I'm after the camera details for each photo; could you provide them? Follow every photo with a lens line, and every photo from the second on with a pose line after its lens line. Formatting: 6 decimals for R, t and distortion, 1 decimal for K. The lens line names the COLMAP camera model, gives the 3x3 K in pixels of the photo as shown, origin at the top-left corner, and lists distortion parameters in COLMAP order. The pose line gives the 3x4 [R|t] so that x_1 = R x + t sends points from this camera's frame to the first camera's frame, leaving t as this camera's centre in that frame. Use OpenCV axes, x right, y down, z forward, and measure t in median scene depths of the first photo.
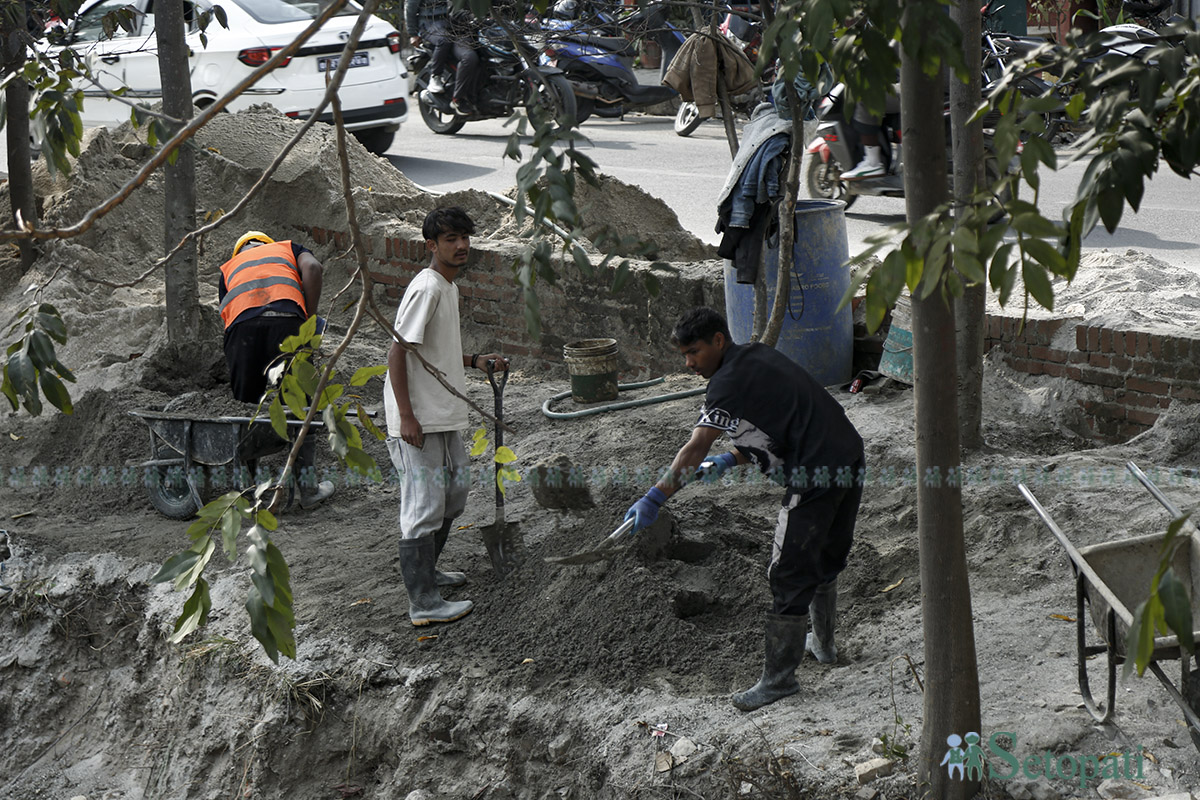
lens RADIAL K [[3400.4, 0, 606.9], [0, 3400.4, 403.7], [0, 0, 1]] dist [0.571889, 0.000000]
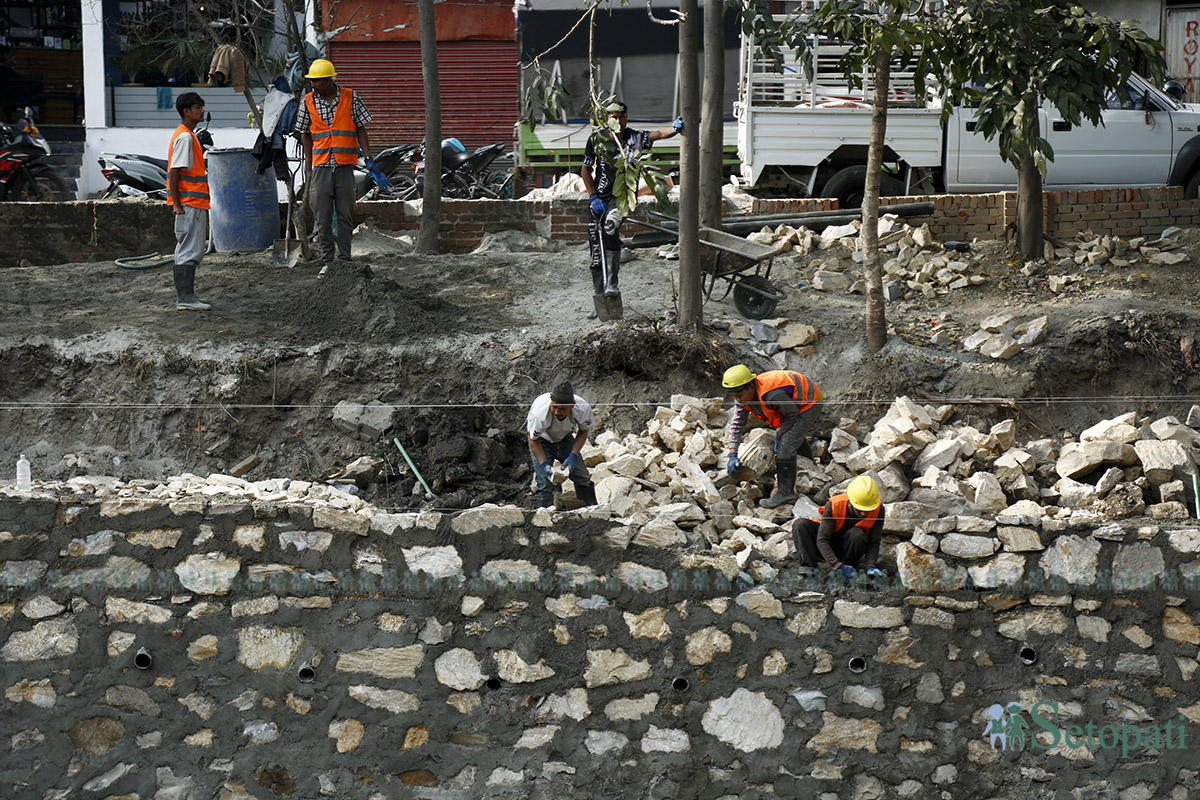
lens RADIAL K [[3222.3, 0, 591.5], [0, 3222.3, 394.7], [0, 0, 1]] dist [0.657486, 0.000000]
pose [[0.675617, -0.035585, 0.736393, -1.290864], [0.122720, 0.990328, -0.064736, 0.240618], [-0.726967, 0.134106, 0.673450, -0.345142]]
